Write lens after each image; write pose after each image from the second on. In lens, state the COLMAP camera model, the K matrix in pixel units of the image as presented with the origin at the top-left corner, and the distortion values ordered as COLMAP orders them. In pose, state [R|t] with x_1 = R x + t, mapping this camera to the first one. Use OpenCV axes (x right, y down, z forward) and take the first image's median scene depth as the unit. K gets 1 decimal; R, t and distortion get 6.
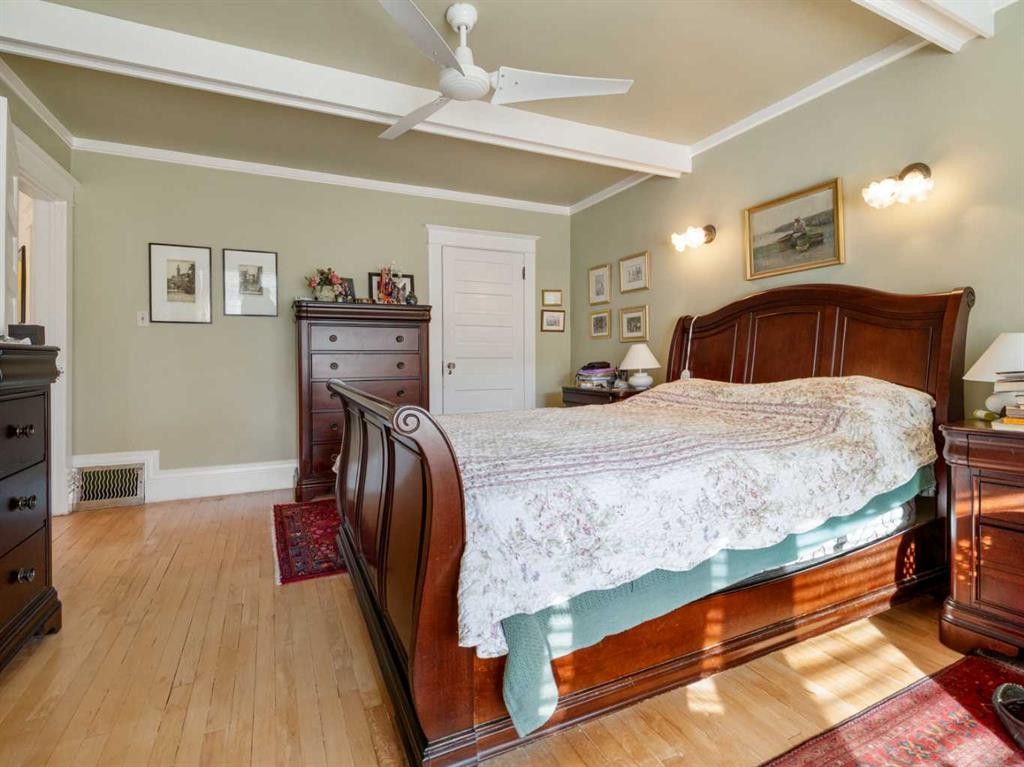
lens RADIAL K [[494.7, 0, 503.0], [0, 494.7, 359.1], [0, 0, 1]] dist [-0.008374, -0.000434]
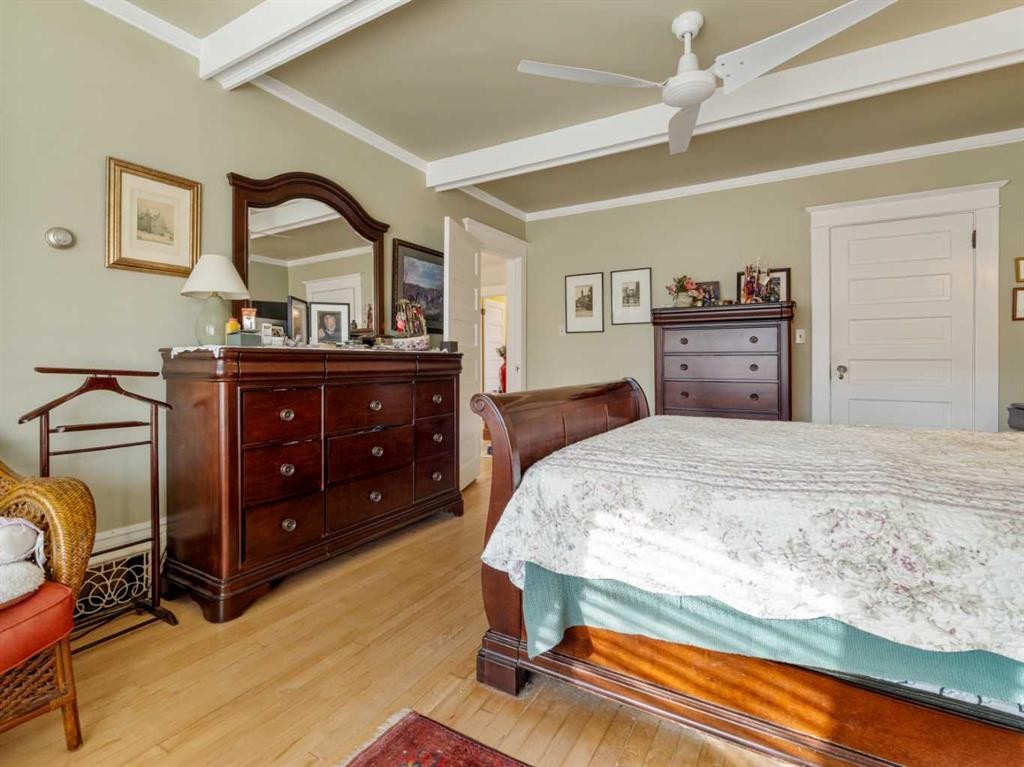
lens RADIAL K [[494.7, 0, 498.6], [0, 494.7, 360.3], [0, 0, 1]] dist [-0.008374, -0.000434]
pose [[0.557210, 0.004986, -0.830357, 0.449894], [-0.002220, 0.999987, 0.004515, -0.005655], [0.830369, -0.000672, 0.557214, 0.092691]]
